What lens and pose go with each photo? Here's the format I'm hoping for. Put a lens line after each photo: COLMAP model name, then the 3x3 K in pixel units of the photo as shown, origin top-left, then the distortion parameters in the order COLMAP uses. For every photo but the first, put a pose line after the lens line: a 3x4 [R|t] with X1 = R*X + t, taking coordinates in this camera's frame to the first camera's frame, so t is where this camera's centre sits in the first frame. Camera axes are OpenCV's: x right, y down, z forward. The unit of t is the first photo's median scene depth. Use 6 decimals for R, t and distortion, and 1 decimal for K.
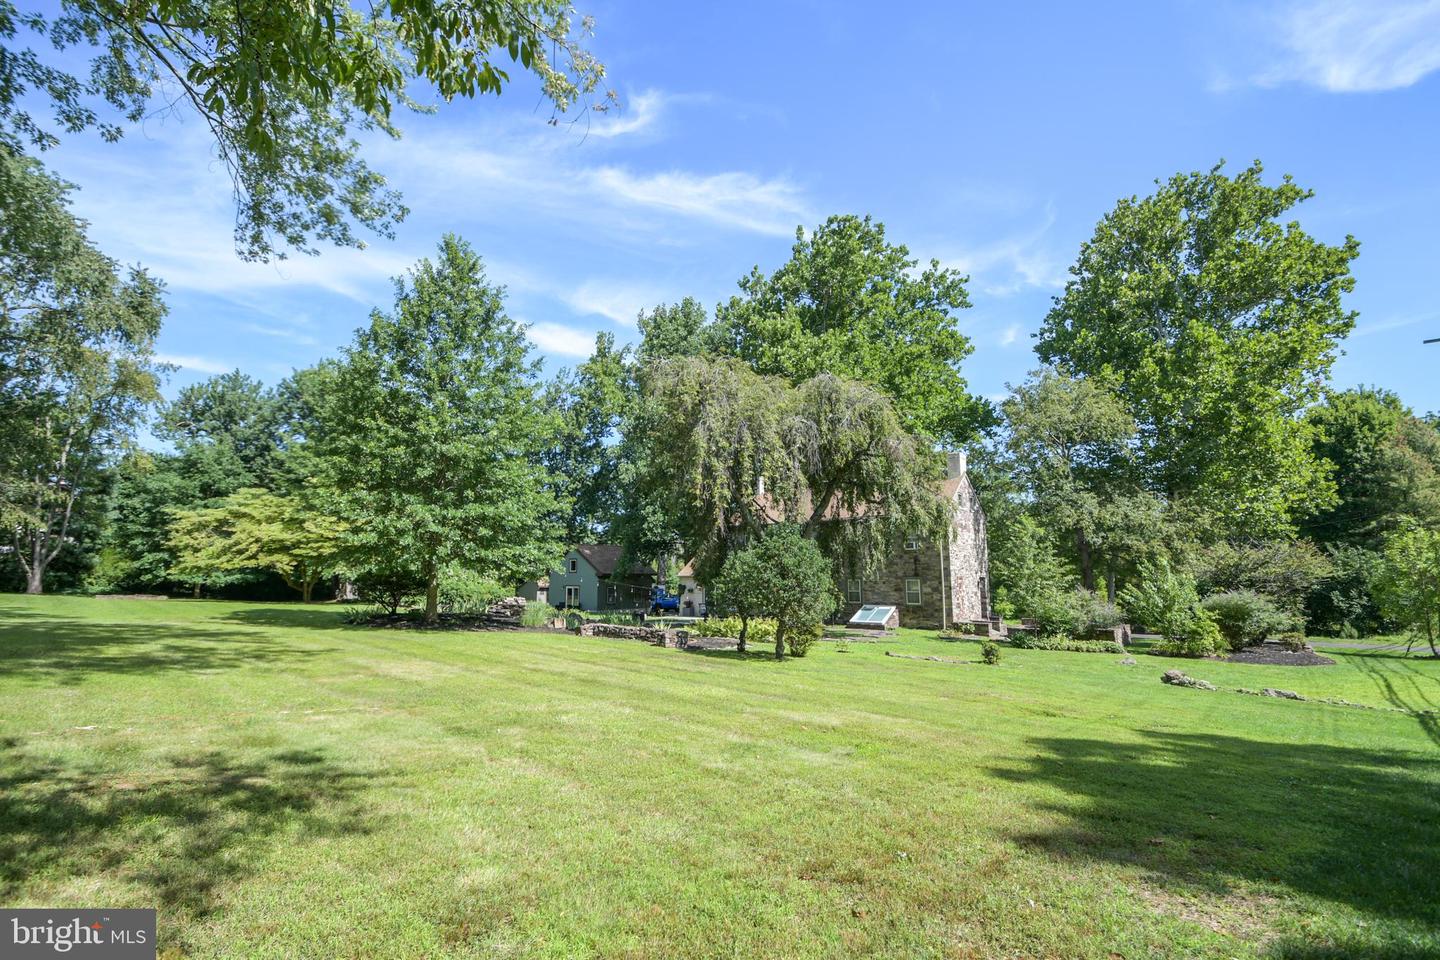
lens RADIAL K [[687.5, 0, 719.1], [0, 687.5, 470.2], [0, 0, 1]] dist [-0.000305, -0.013235]
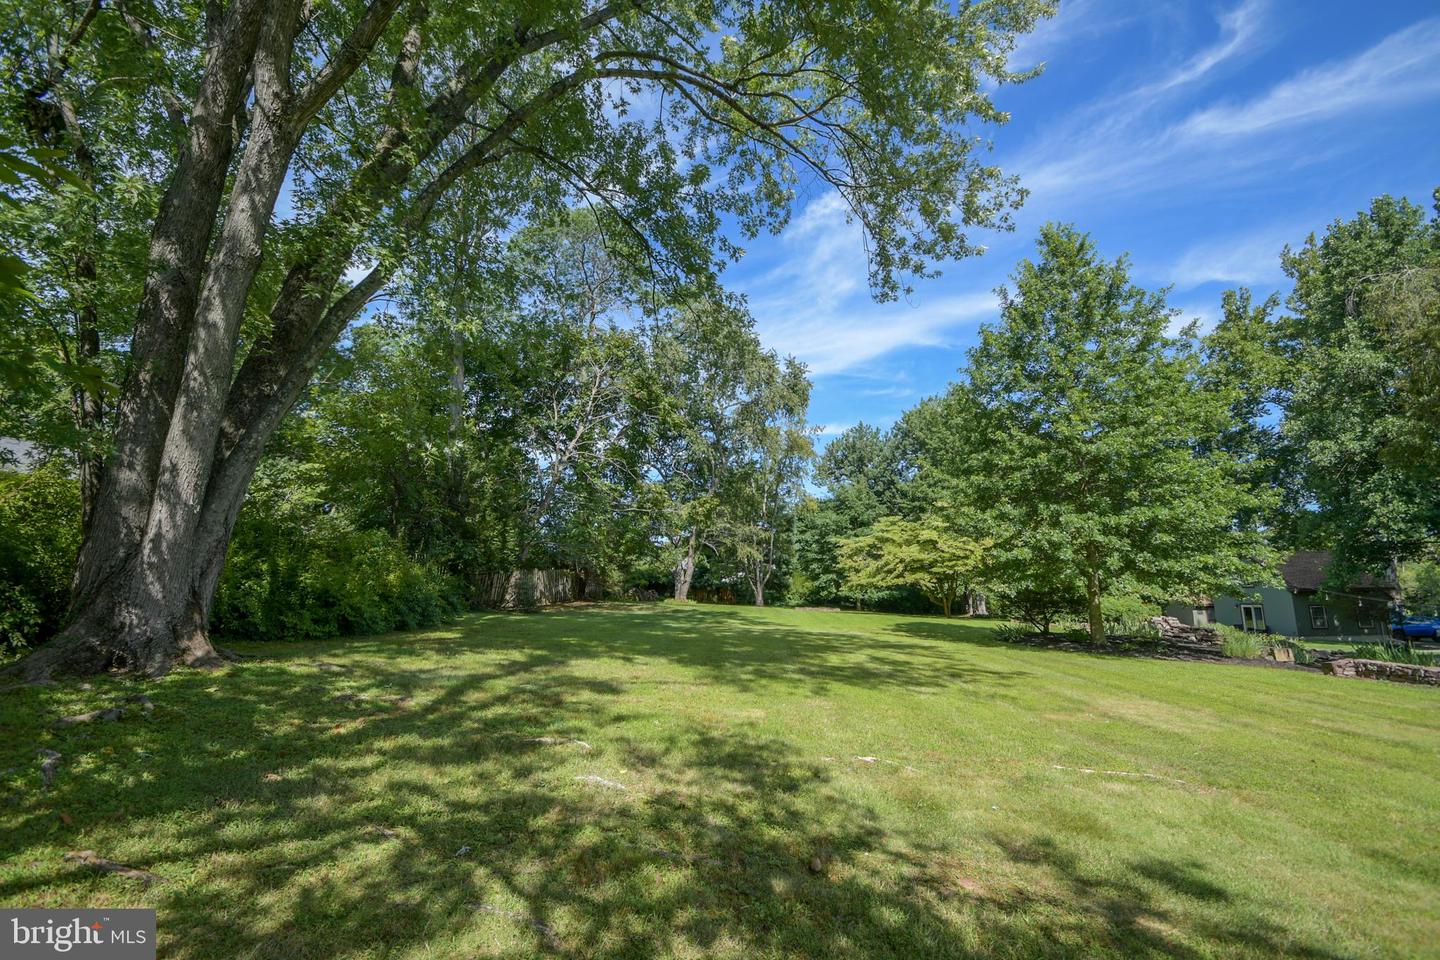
lens RADIAL K [[624.0, 0, 720.0], [0, 624.0, 480.0], [0, 0, 1]] dist [-0.008862, -0.000577]
pose [[0.675243, -0.129399, -0.726156, -0.101314], [0.111930, 0.991066, -0.072523, 0.009517], [0.729053, -0.032308, 0.683694, 0.070217]]
